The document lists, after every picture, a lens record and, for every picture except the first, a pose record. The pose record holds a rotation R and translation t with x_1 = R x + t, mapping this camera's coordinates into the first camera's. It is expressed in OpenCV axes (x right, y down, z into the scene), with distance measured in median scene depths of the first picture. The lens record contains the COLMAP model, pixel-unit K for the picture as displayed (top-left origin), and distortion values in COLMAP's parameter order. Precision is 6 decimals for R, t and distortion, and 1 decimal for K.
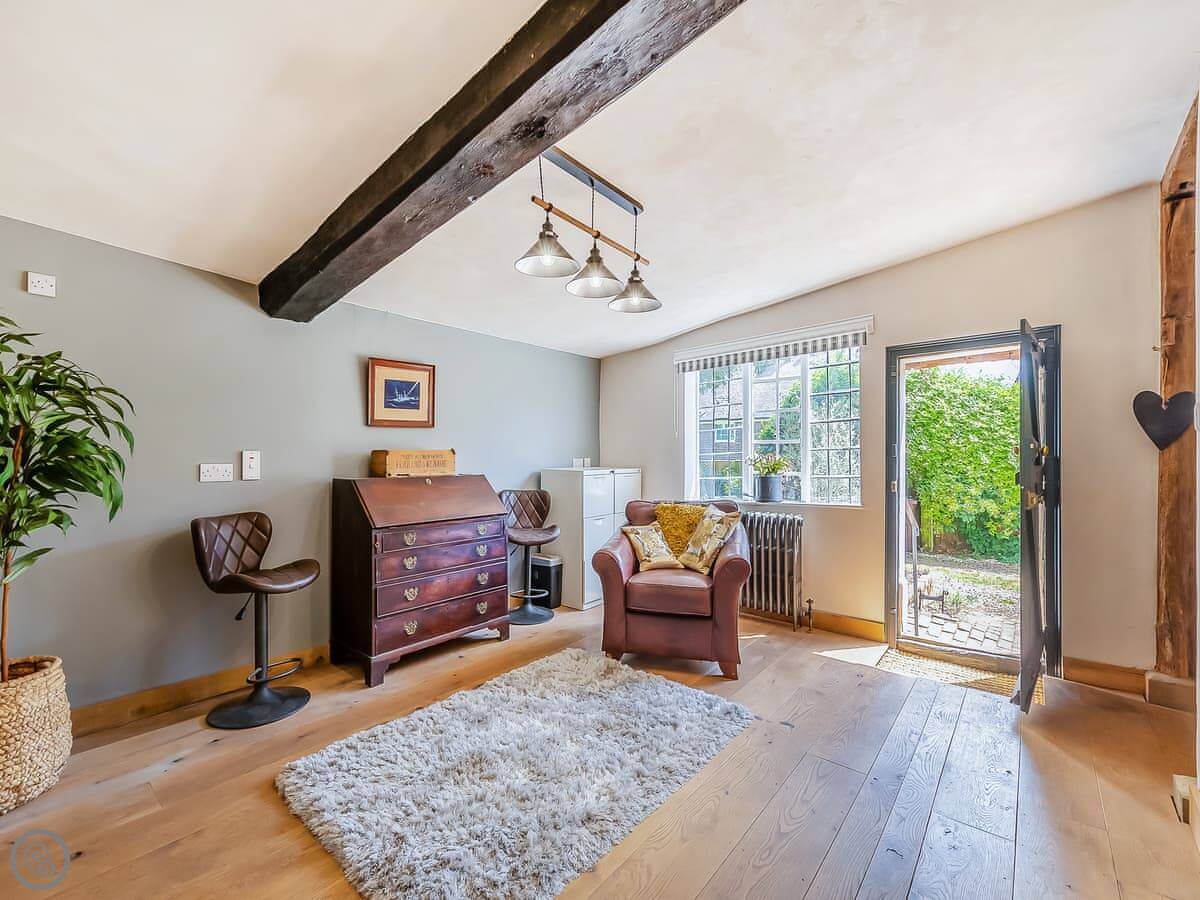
lens RADIAL K [[524.2, 0, 600.0], [0, 524.2, 450.0], [0, 0, 1]] dist [0.001735, -0.000047]
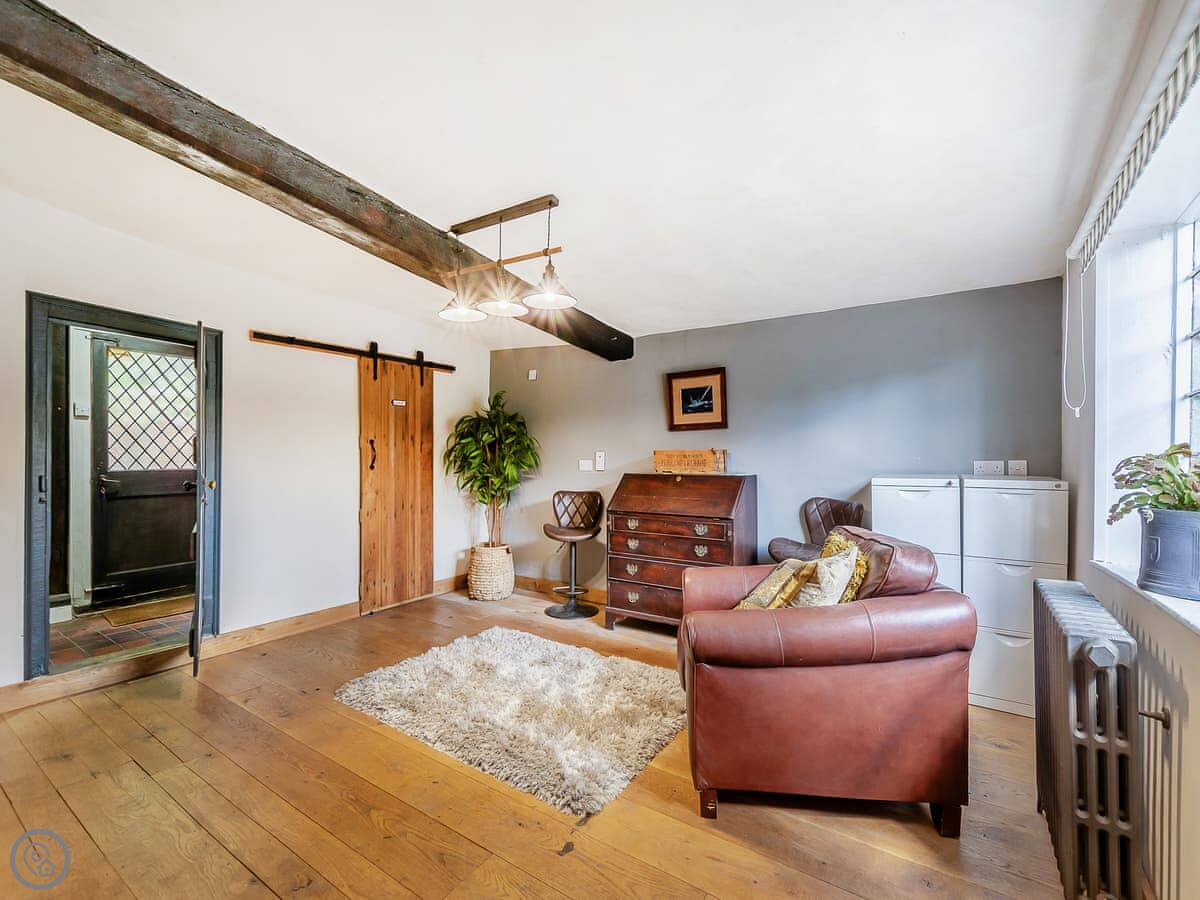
lens RADIAL K [[547.0, 0, 600.0], [0, 547.0, 450.0], [0, 0, 1]] dist [-0.000705, -0.000067]
pose [[0.086289, -0.008778, -0.996231, 0.789510], [0.008654, 0.999930, -0.008061, 0.007451], [0.996233, -0.007926, 0.086359, 0.725205]]
